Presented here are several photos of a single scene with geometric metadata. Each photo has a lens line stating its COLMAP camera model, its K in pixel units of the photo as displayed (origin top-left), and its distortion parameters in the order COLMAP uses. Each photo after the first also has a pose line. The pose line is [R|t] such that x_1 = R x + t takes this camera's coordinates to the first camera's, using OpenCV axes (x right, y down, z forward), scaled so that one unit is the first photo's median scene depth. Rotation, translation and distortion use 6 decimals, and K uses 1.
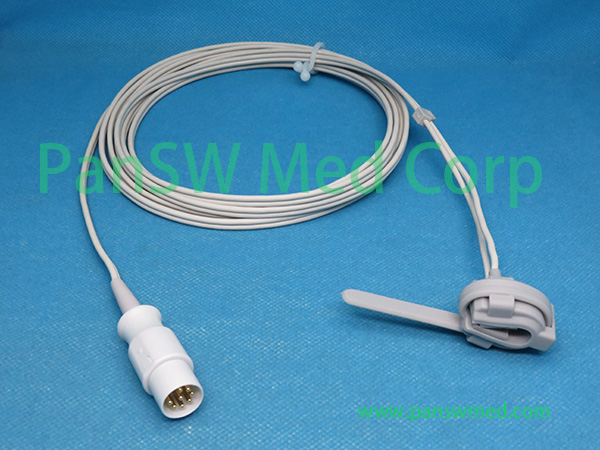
lens RADIAL K [[744.9, 0, 300.0], [0, 744.9, 225.0], [0, 0, 1]] dist [-0.061387, -0.005918]
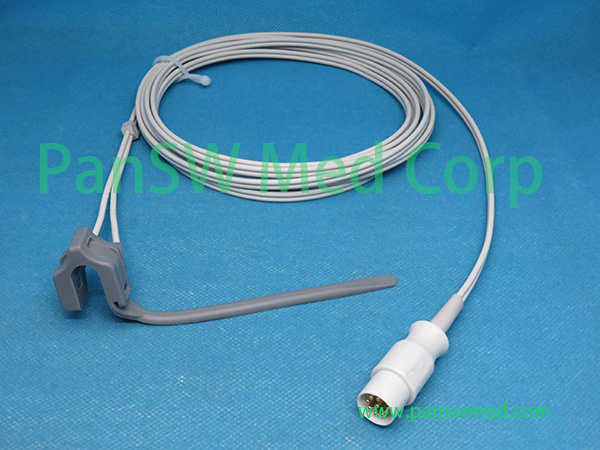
lens RADIAL K [[744.9, 0, 300.0], [0, 744.9, 225.0], [0, 0, 1]] dist [-0.061387, -0.005918]
pose [[0.999349, -0.006635, 0.035456, -0.006196], [0.005592, 0.999552, 0.029416, 0.007145], [-0.035636, -0.029199, 0.998938, -0.135558]]
